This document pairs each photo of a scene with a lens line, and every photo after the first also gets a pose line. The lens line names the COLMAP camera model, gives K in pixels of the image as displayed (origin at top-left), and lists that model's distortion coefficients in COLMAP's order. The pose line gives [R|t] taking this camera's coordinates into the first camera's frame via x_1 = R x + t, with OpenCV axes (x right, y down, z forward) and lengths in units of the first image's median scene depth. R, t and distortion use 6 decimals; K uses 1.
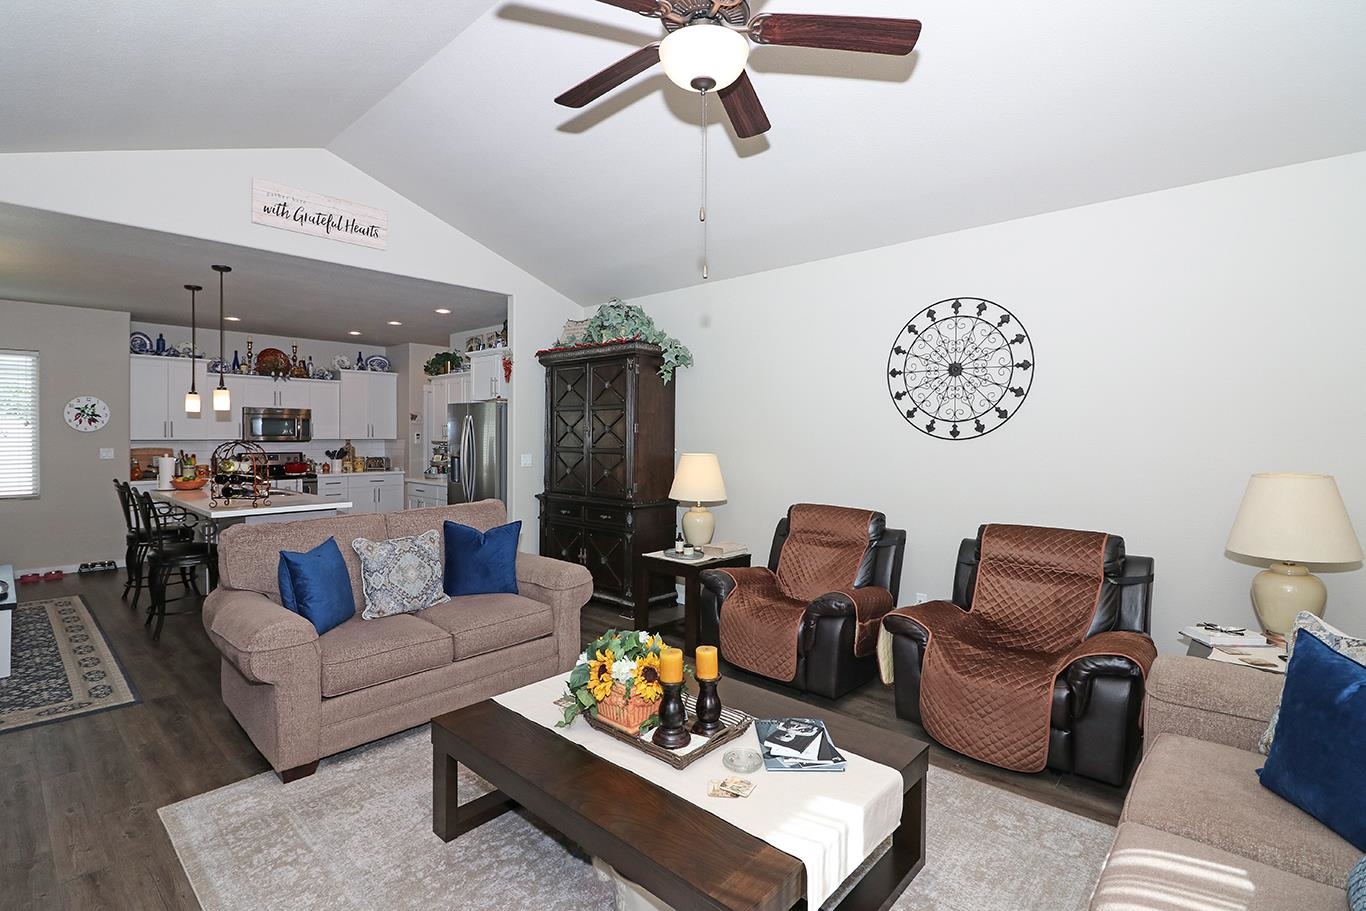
lens RADIAL K [[641.3, 0, 683.3], [0, 641.3, 440.2], [0, 0, 1]] dist [-0.000216, -0.009150]
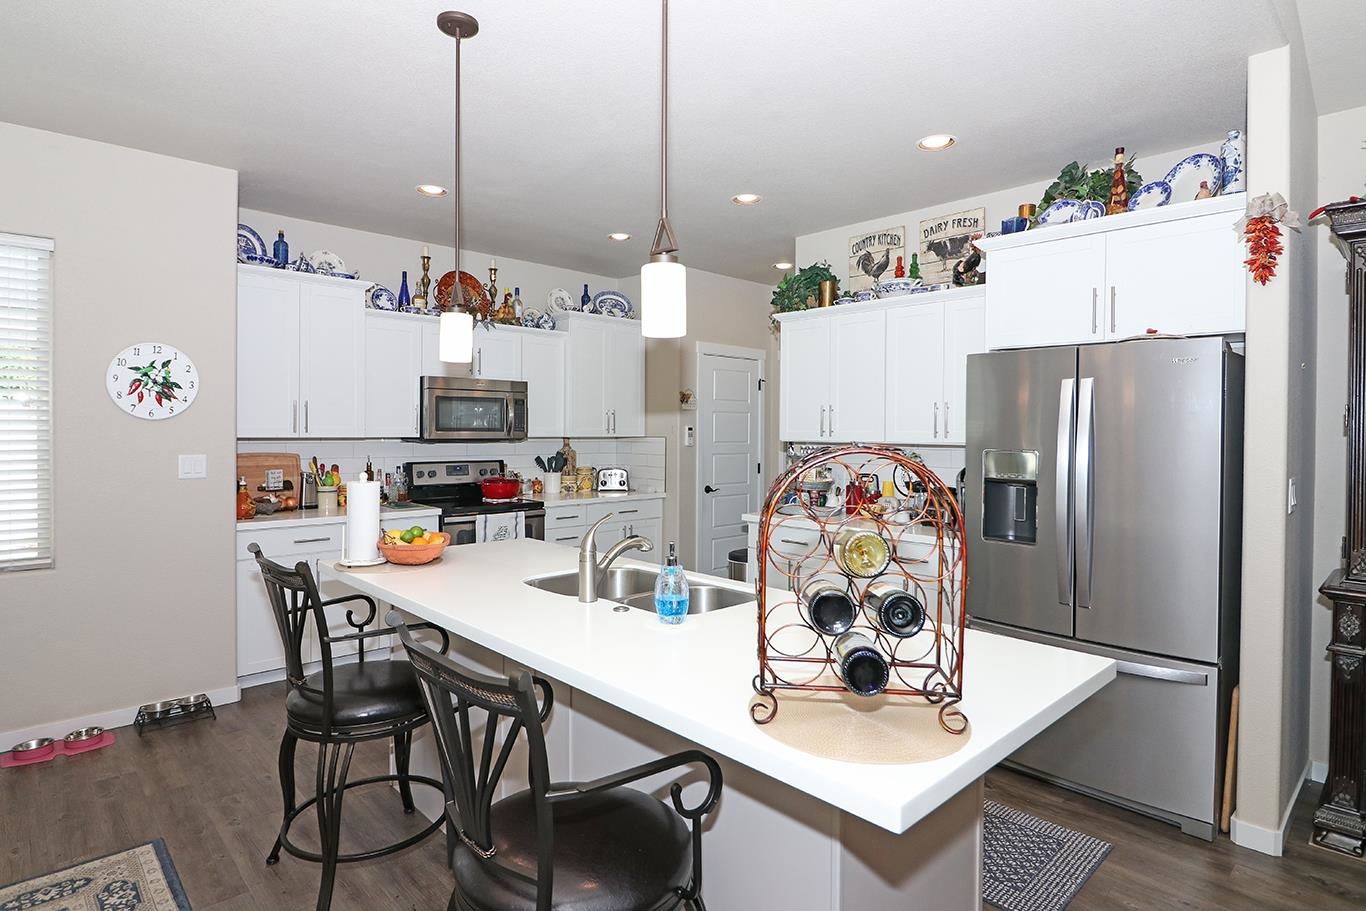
lens RADIAL K [[722.1, 0, 684.2], [0, 722.1, 440.1], [0, 0, 1]] dist [-0.000247, 0.000285]
pose [[0.997059, 0.002316, -0.076599, -0.528480], [-0.002158, 0.999995, 0.002154, -0.000231], [0.076604, -0.001982, 0.997060, 0.522400]]
